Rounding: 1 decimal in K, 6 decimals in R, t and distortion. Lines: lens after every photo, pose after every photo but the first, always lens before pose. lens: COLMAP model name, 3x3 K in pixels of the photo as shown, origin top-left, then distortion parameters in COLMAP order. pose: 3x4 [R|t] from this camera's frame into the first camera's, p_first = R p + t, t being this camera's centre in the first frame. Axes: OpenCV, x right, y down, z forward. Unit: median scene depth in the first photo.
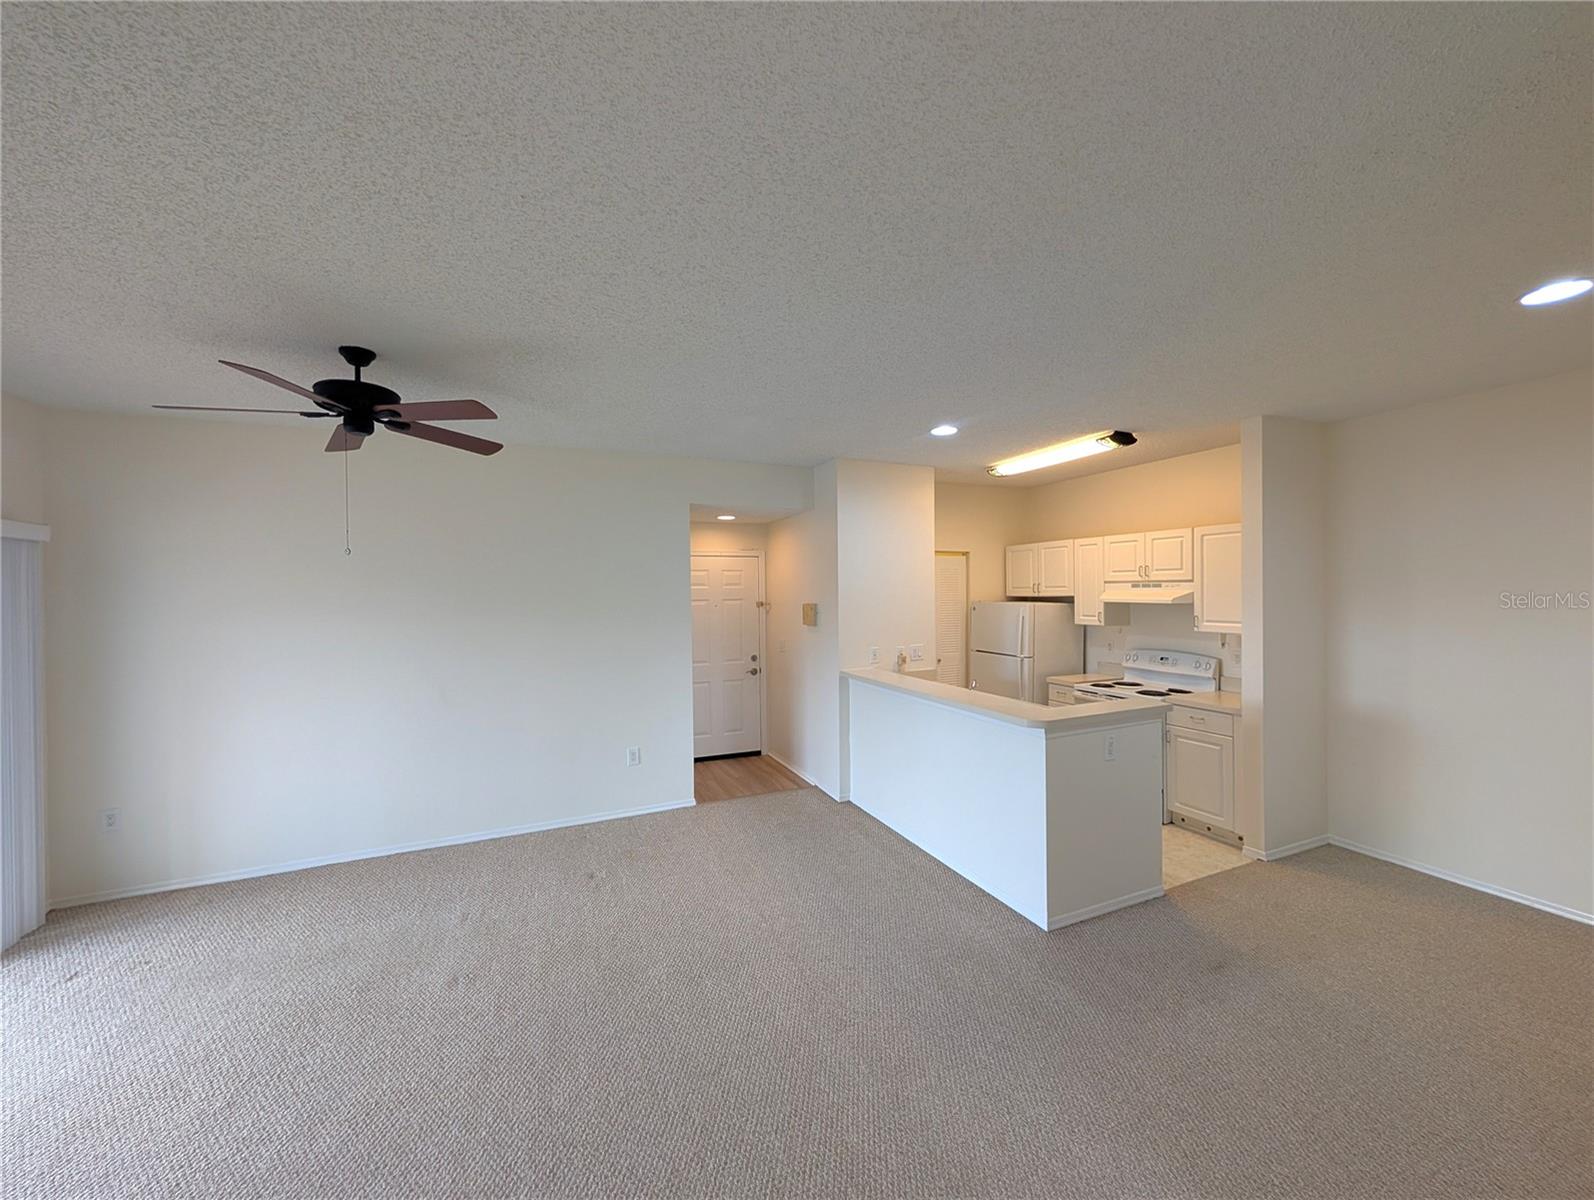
lens RADIAL K [[602.0, 0, 789.7], [0, 602.0, 598.5], [0, 0, 1]] dist [-0.000772, 0.001166]
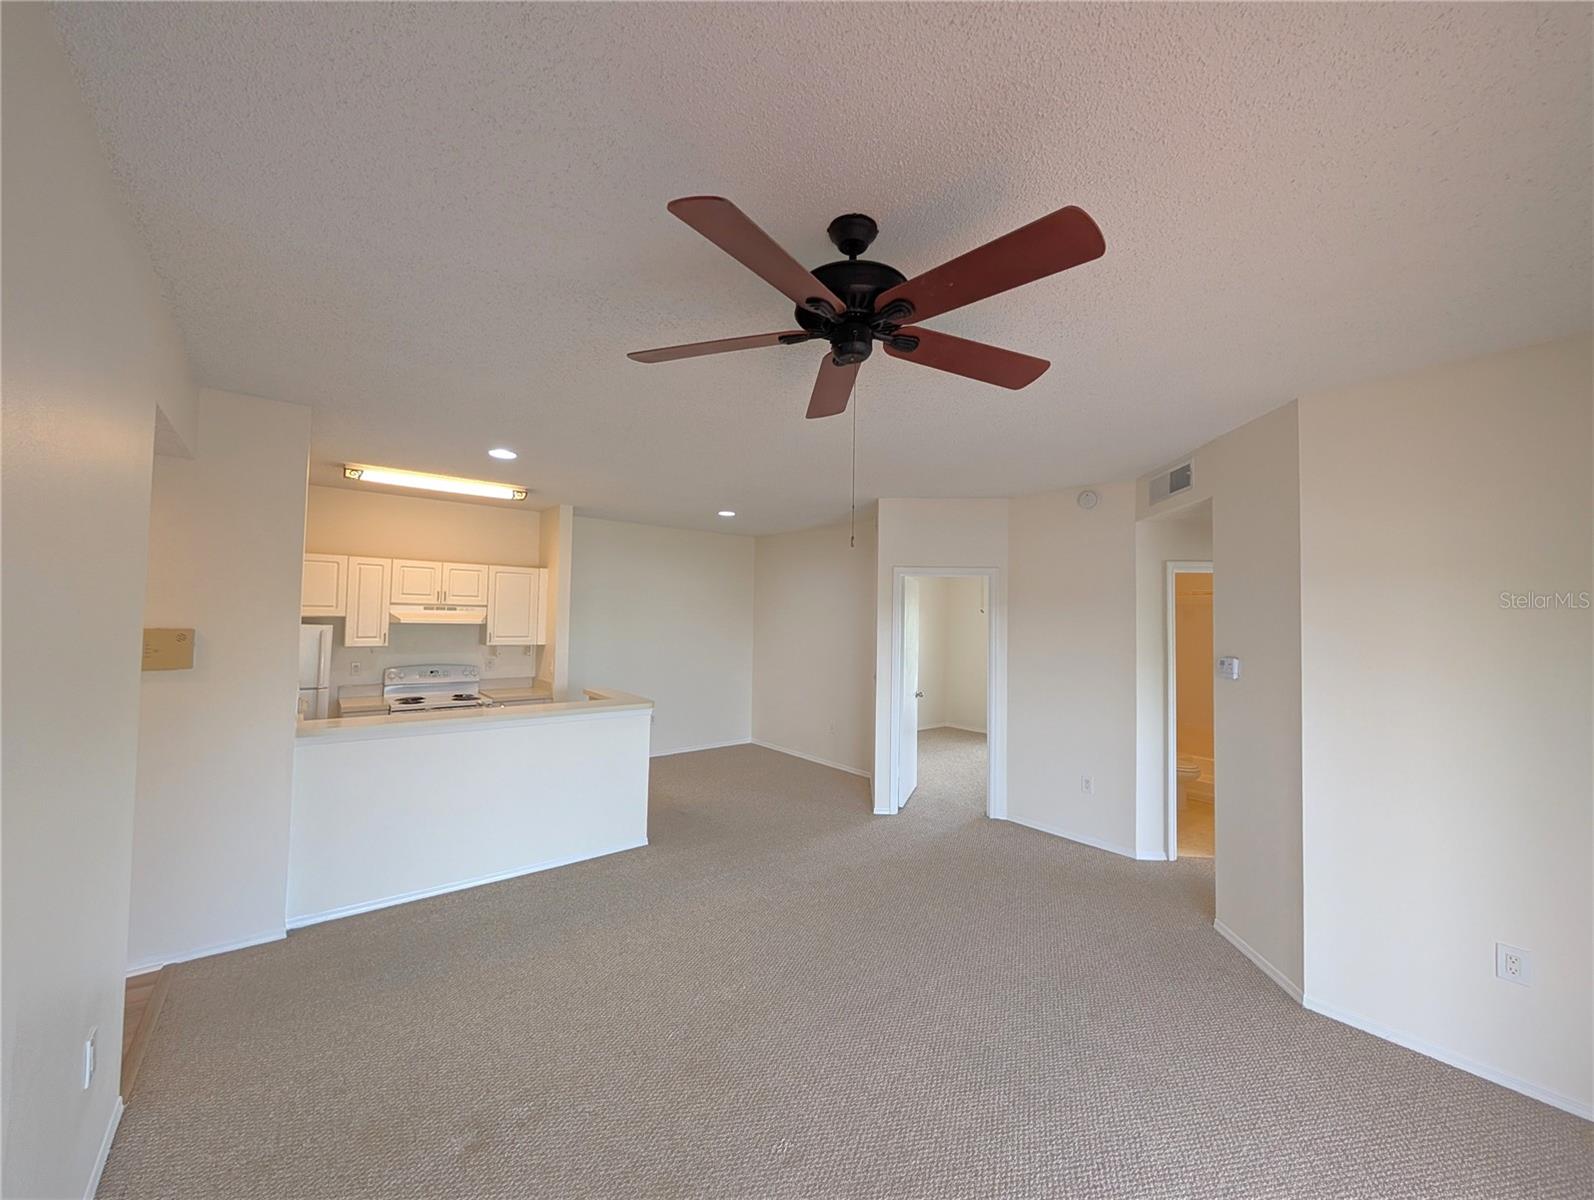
lens RADIAL K [[602.0, 0, 798.3], [0, 602.0, 600.3], [0, 0, 1]] dist [-0.000772, 0.001166]
pose [[-0.271334, 0.031109, 0.961982, -0.699209], [-0.004582, 0.999424, -0.033612, -0.001663], [-0.962474, -0.013528, -0.271035, 0.657328]]
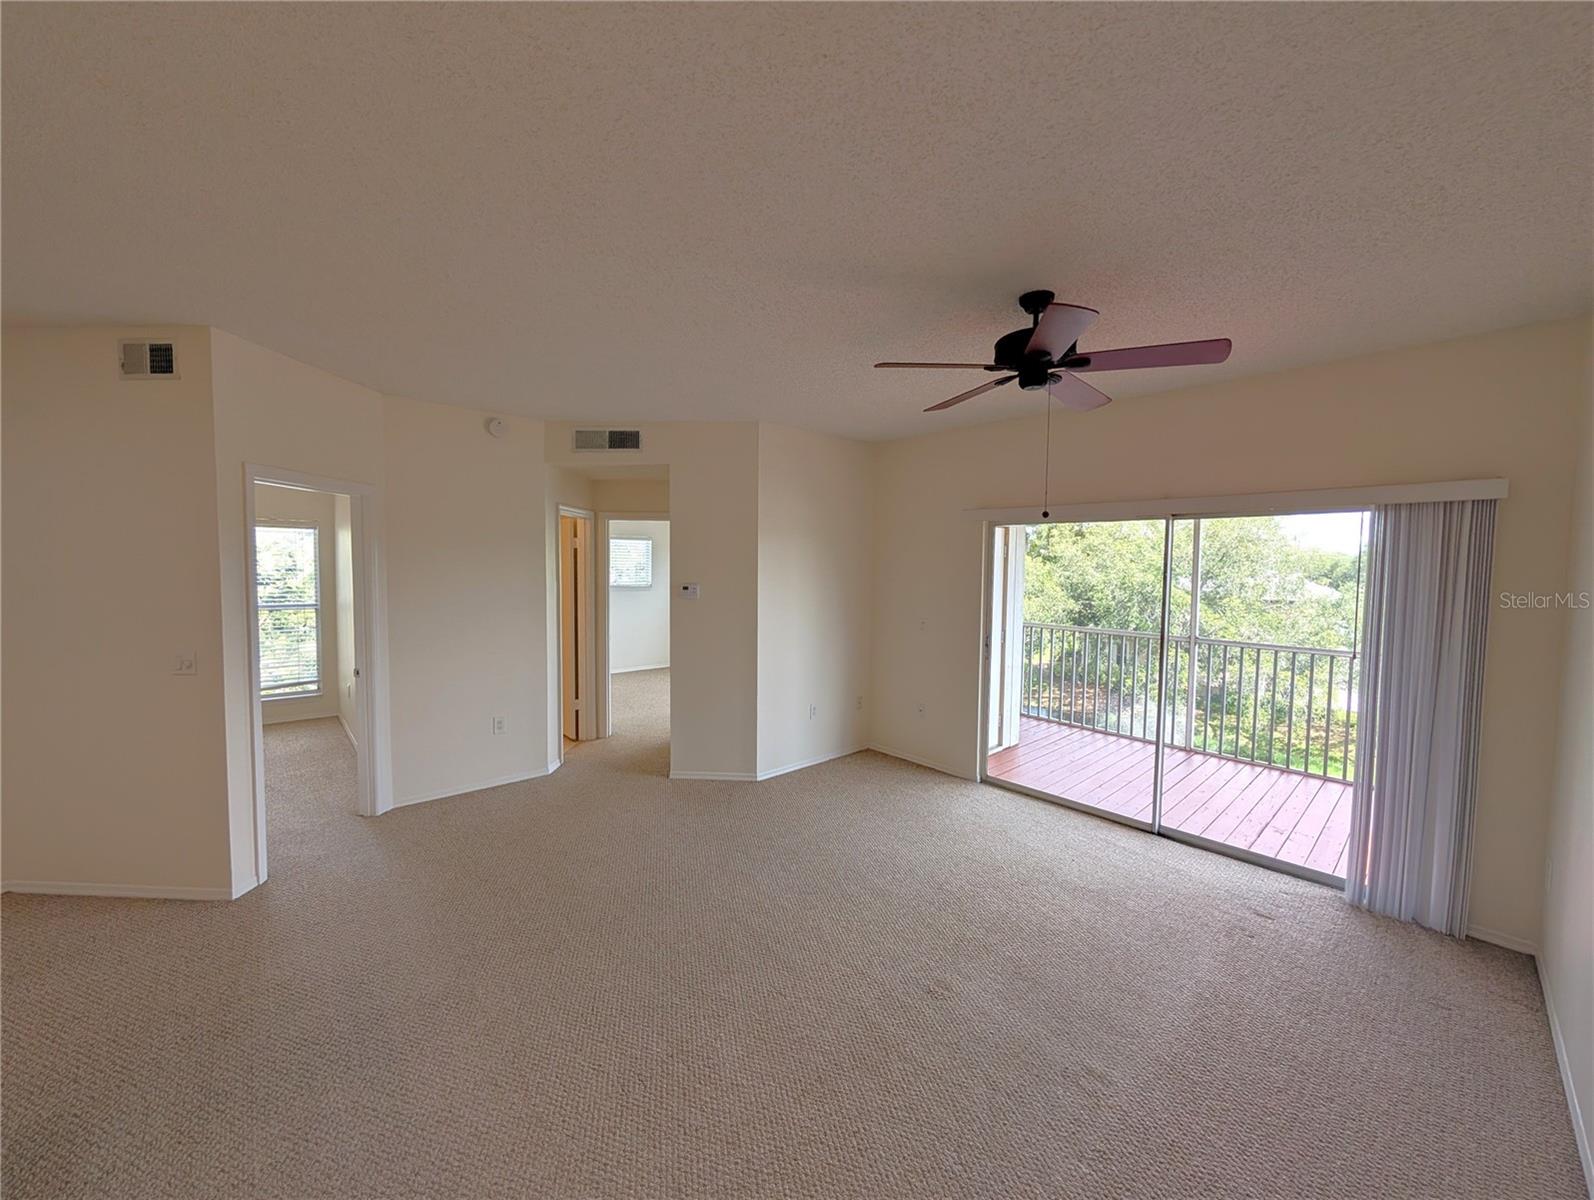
lens RADIAL K [[602.0, 0, 804.7], [0, 602.0, 597.5], [0, 0, 1]] dist [-0.000772, 0.001166]
pose [[-0.948234, 0.015747, -0.317183, -0.047702], [-0.005081, 0.997890, 0.064734, -0.003634], [0.317533, 0.062994, -0.946153, 0.971828]]
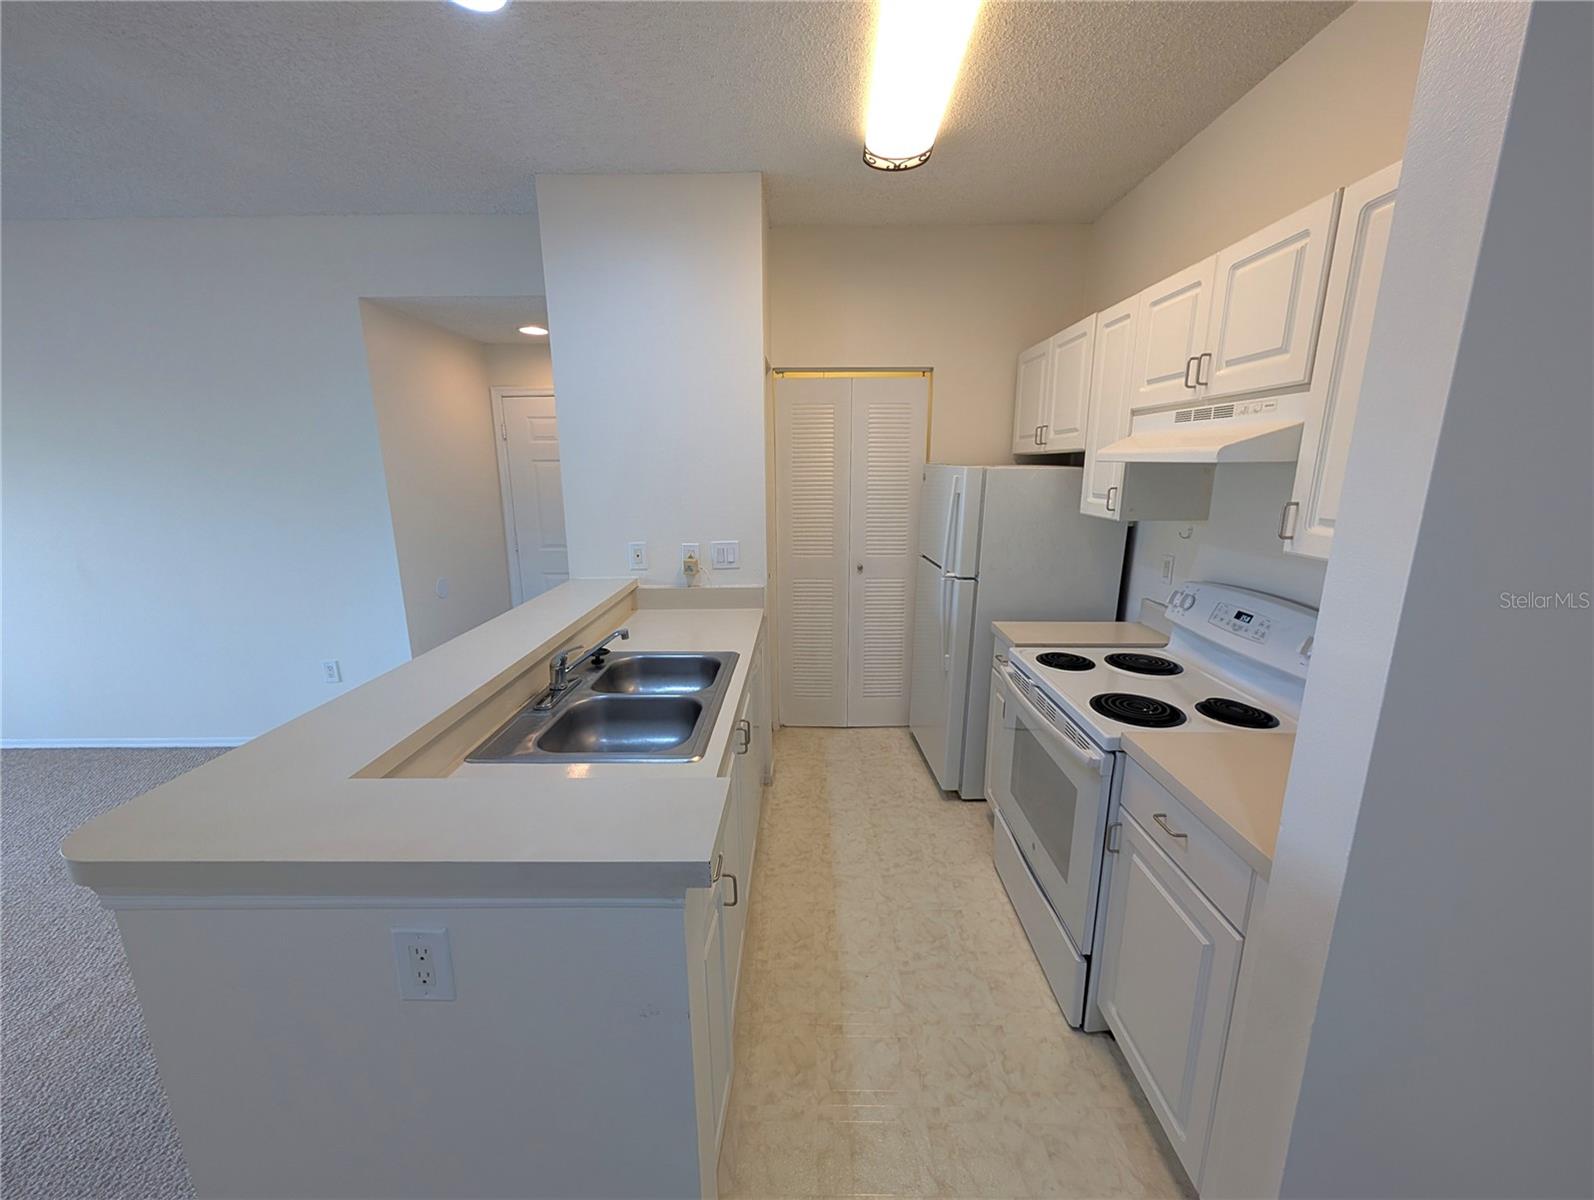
lens RADIAL K [[602.0, 0, 791.7], [0, 602.0, 592.8], [0, 0, 1]] dist [-0.000772, 0.001166]
pose [[0.907974, 0.088760, -0.409519, 0.528046], [-0.003844, 0.979031, 0.203676, 0.010965], [0.419010, -0.183358, 0.889275, 0.560910]]
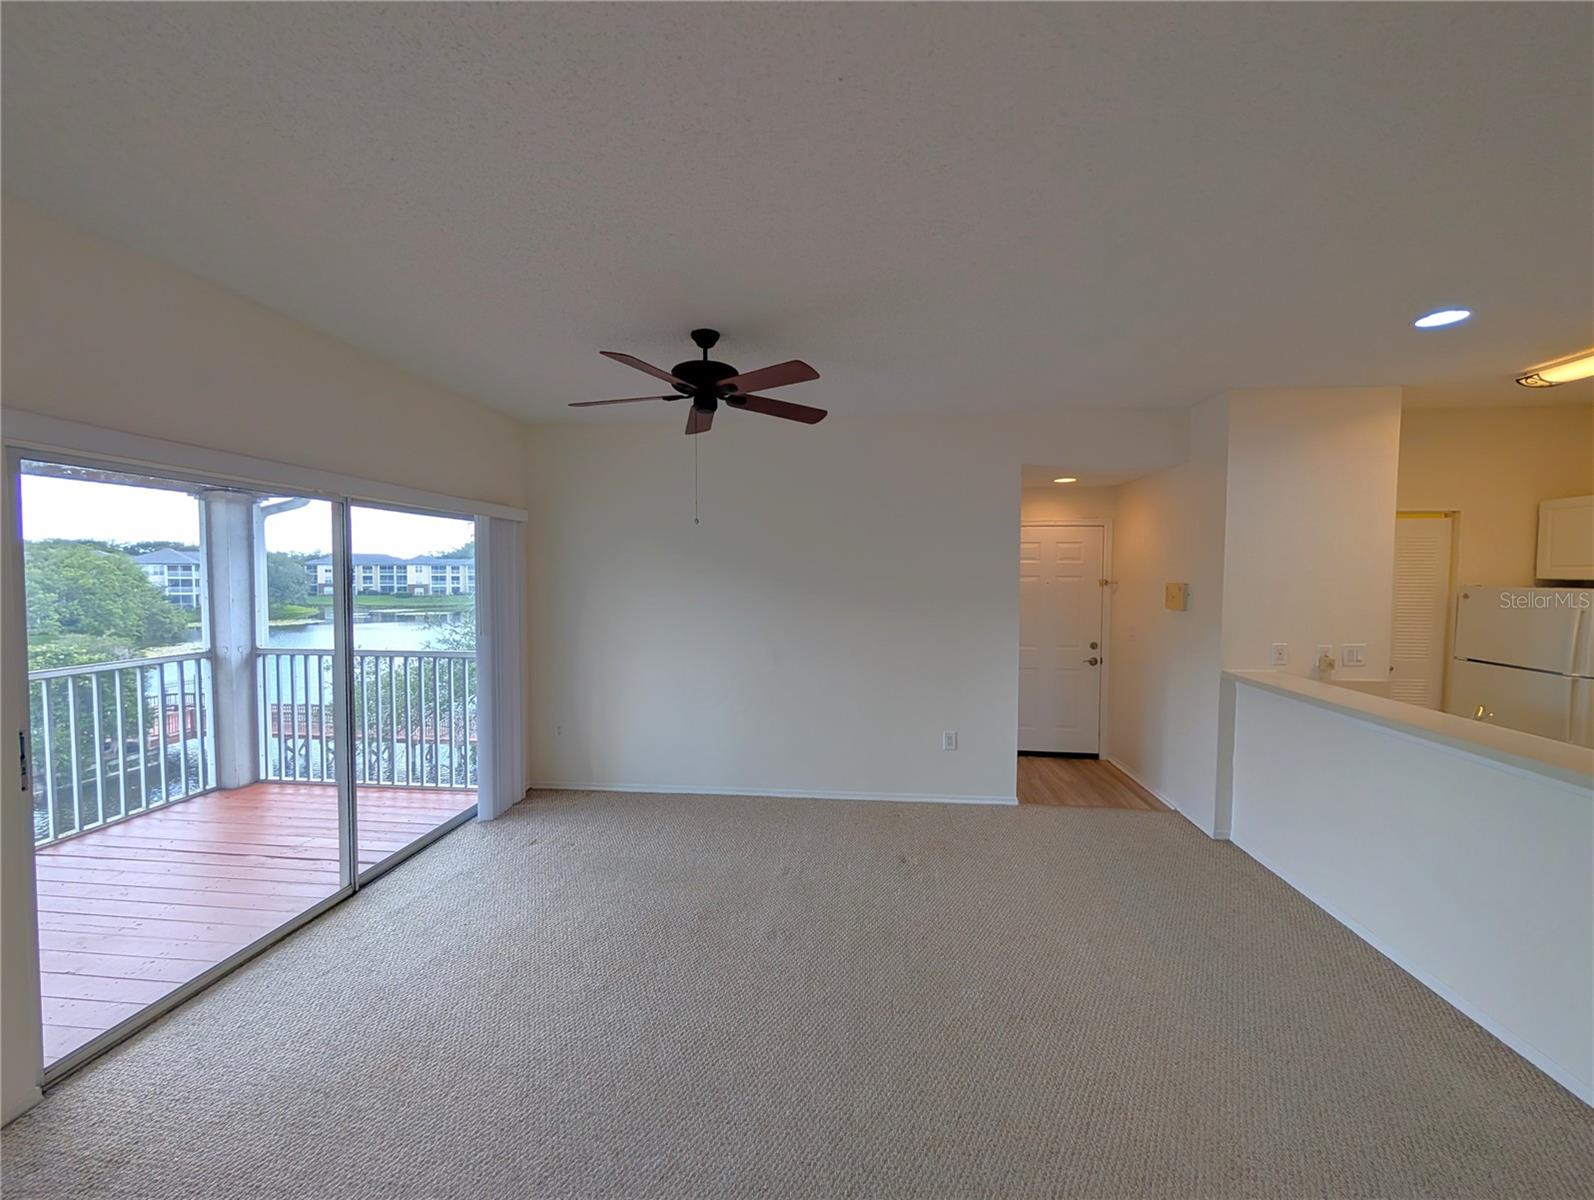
lens RADIAL K [[602.0, 0, 794.7], [0, 602.0, 597.0], [0, 0, 1]] dist [-0.000772, 0.001166]
pose [[0.871846, 0.035644, -0.488482, -0.019717], [-0.019088, 0.999063, 0.038832, 0.006720], [0.489409, -0.024531, 0.871709, 0.066673]]
